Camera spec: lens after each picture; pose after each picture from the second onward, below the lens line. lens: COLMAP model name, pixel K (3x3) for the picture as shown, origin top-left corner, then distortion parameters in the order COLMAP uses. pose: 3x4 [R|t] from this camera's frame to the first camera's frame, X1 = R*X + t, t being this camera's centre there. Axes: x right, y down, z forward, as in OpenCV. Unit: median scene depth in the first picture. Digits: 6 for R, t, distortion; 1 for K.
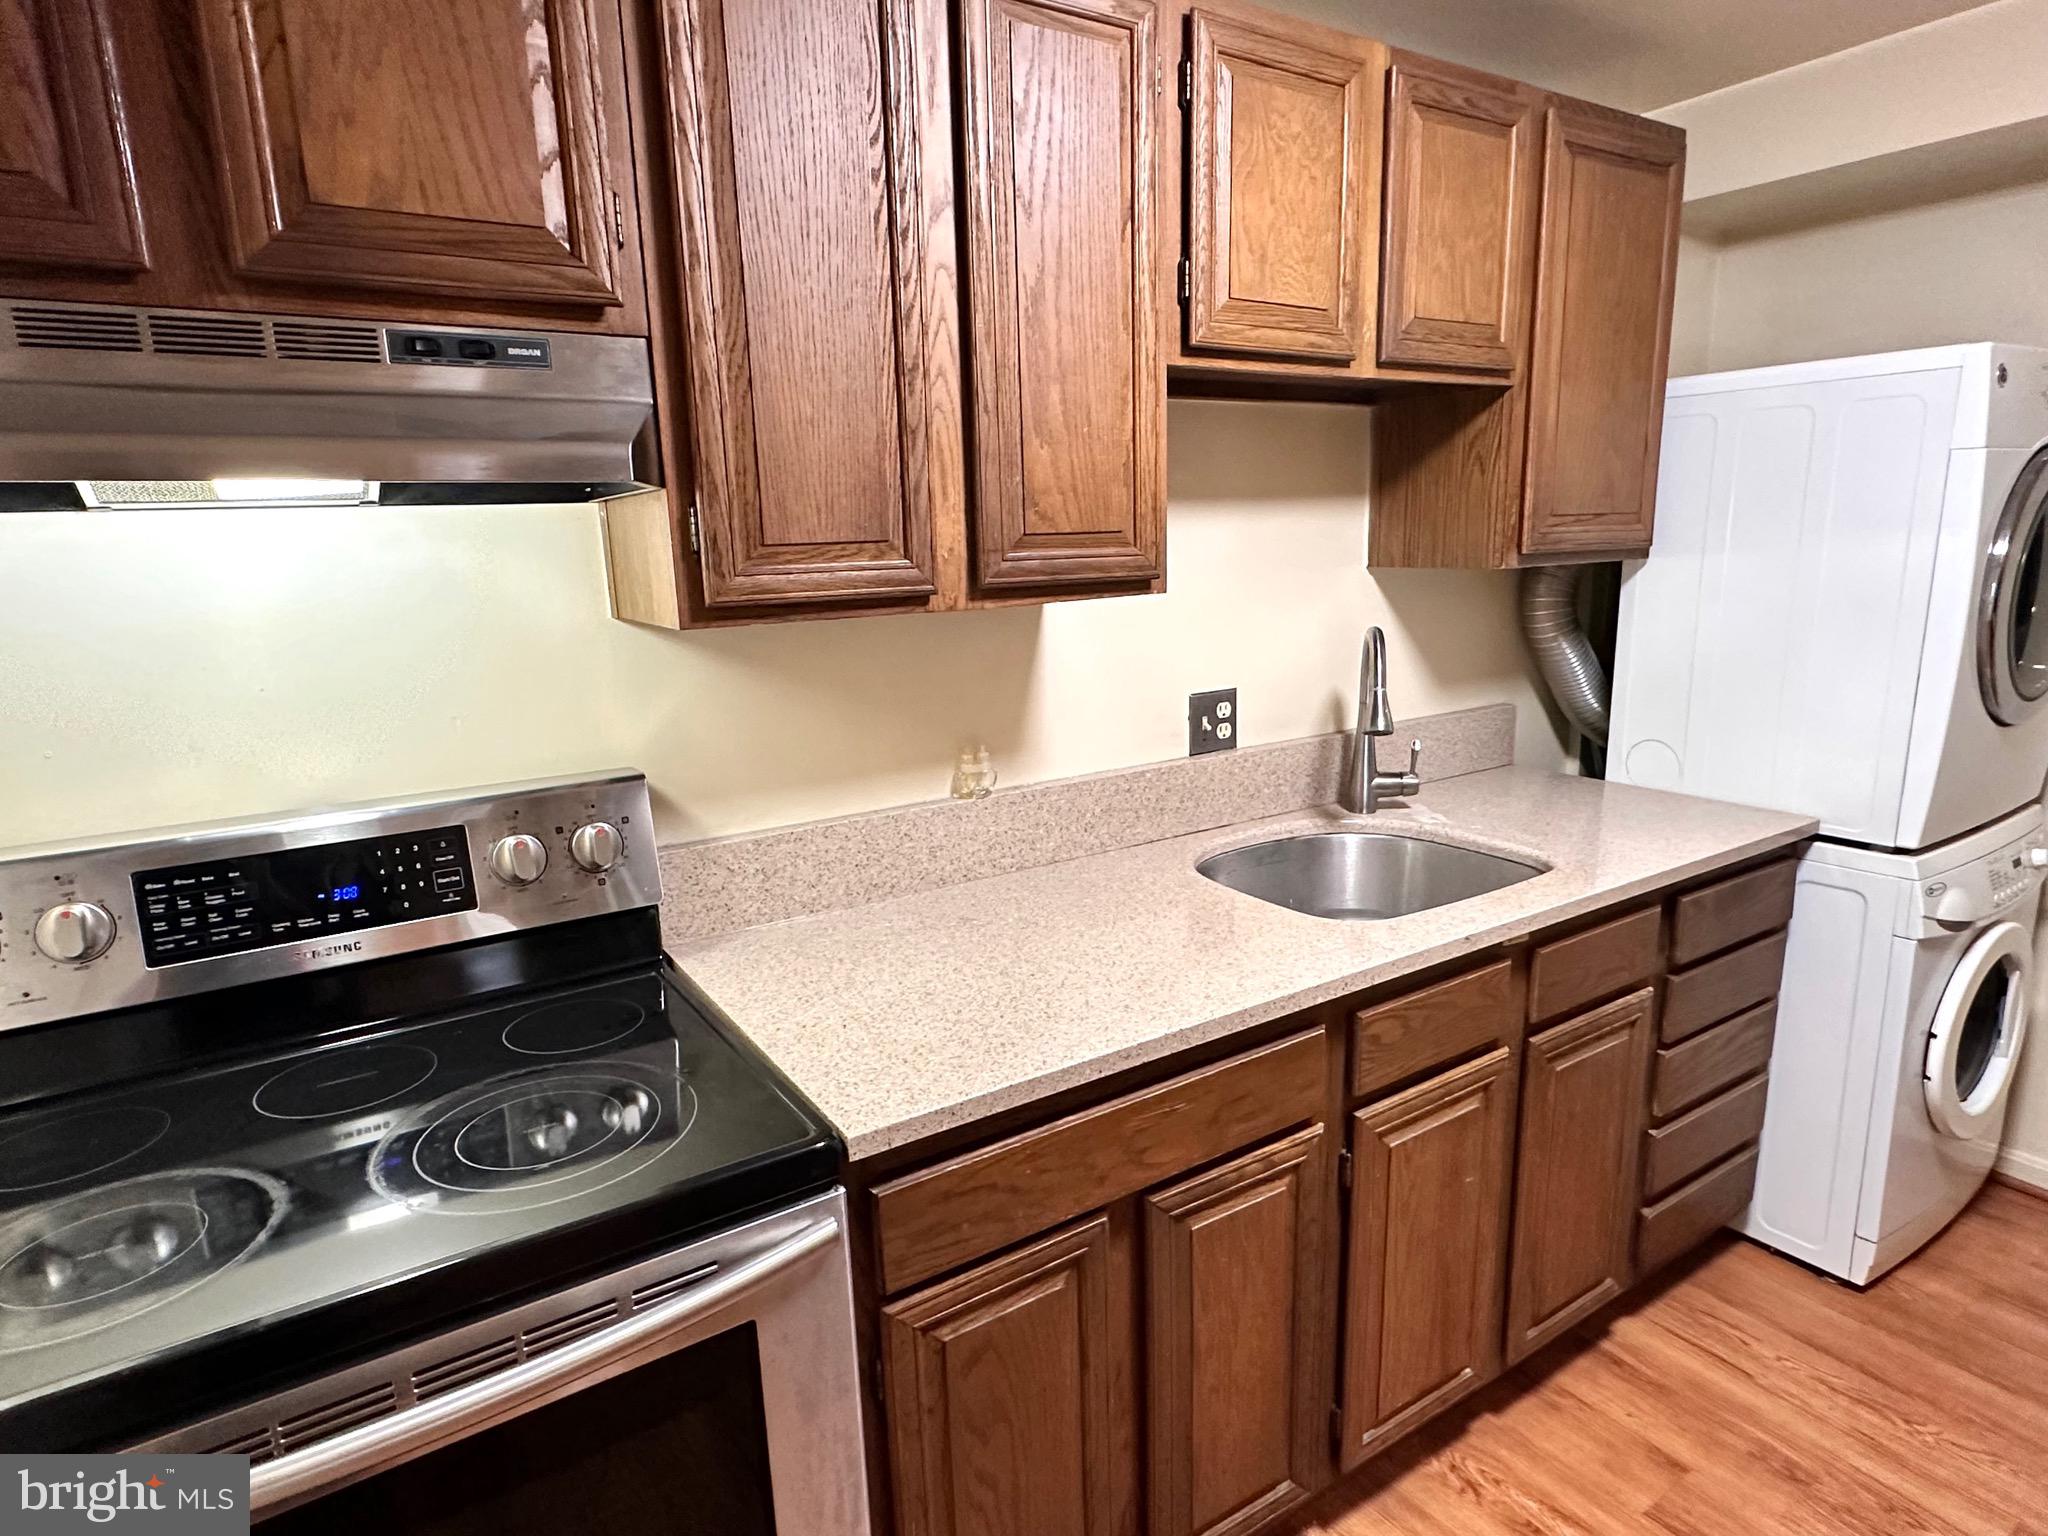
lens RADIAL K [[1153.4, 0, 1024.0], [0, 1153.4, 768.0], [0, 0, 1]] dist [0.003410, -0.001981]
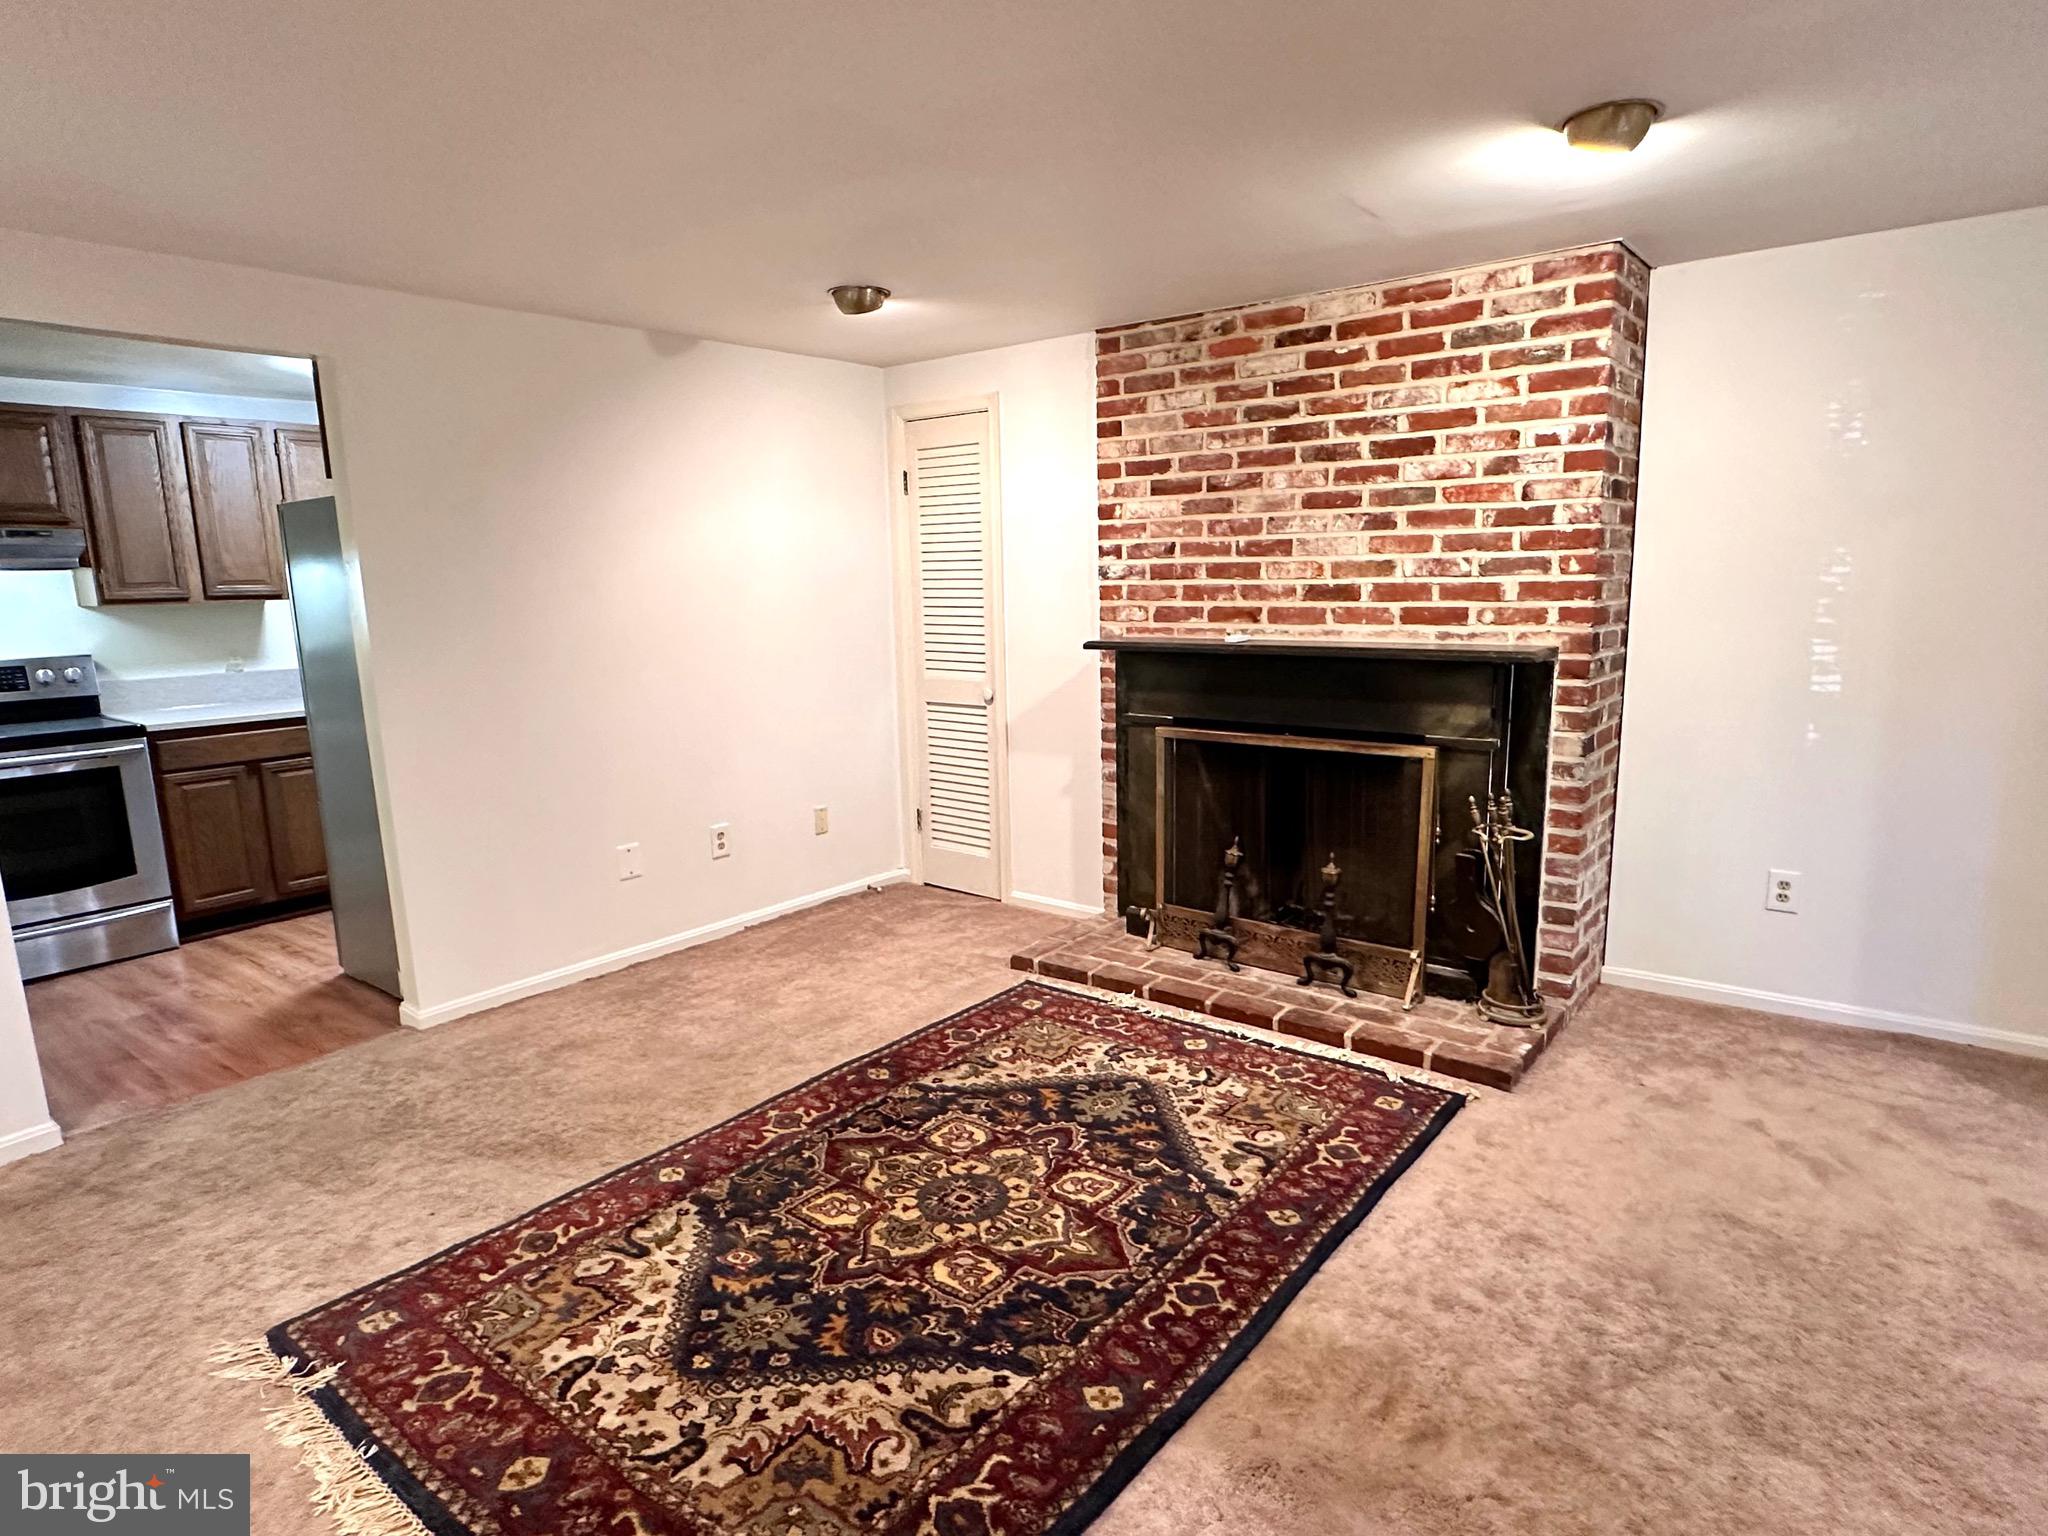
lens RADIAL K [[1153.4, 0, 1024.0], [0, 1153.4, 768.0], [0, 0, 1]] dist [0.003410, -0.001981]
pose [[0.948266, -0.045605, 0.314186, 1.327910], [0.059246, 0.997664, -0.034002, 0.698816], [-0.311901, 0.050857, 0.948753, -3.401036]]
